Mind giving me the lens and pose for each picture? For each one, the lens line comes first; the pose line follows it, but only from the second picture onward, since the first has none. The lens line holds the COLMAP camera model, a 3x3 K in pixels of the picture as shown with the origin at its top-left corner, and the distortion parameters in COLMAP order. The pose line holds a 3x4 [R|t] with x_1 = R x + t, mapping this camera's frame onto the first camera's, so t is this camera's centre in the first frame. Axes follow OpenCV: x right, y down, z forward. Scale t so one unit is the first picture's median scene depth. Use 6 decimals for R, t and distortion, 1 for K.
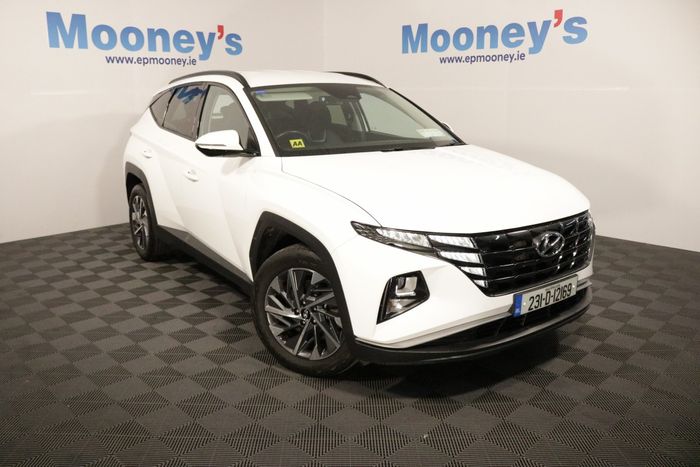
lens RADIAL K [[571.5, 0, 346.4], [0, 571.5, 236.2], [0, 0, 1]] dist [-0.143623, 0.093093]
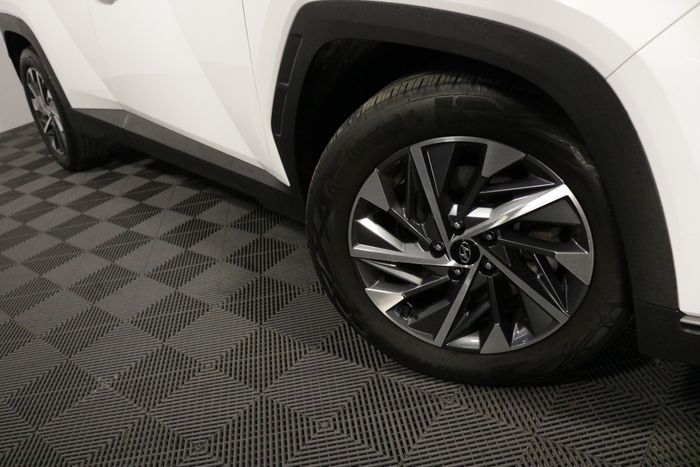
lens RADIAL K [[571.5, 0, 348.2], [0, 571.5, 229.5], [0, 0, 1]] dist [-0.143623, 0.093093]
pose [[0.983482, -0.174625, 0.047647, -0.141595], [0.158900, 0.958978, 0.234760, 0.014594], [-0.086687, -0.223311, 0.970885, 0.537384]]
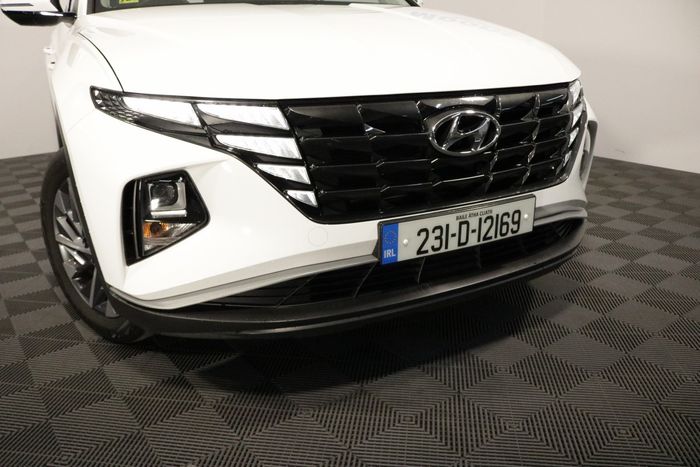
lens RADIAL K [[571.5, 0, 343.9], [0, 571.5, 240.2], [0, 0, 1]] dist [-0.143623, 0.093093]
pose [[0.988652, 0.033083, -0.146534, 0.259715], [-0.017937, 0.994468, 0.103497, 0.049144], [0.149148, -0.099694, 0.983776, 0.351853]]
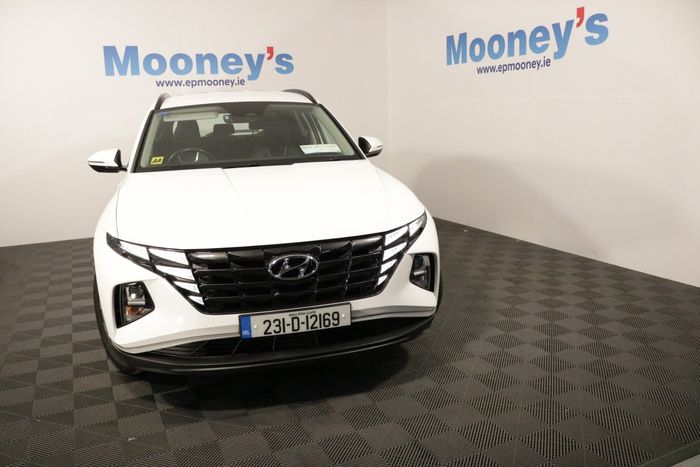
lens RADIAL K [[571.5, 0, 344.3], [0, 571.5, 240.1], [0, 0, 1]] dist [-0.143623, 0.093093]
pose [[0.940017, 0.051292, -0.337250, 0.596587], [-0.057183, 0.998335, -0.007550, -0.021696], [0.336302, 0.026382, 0.941385, 0.104893]]
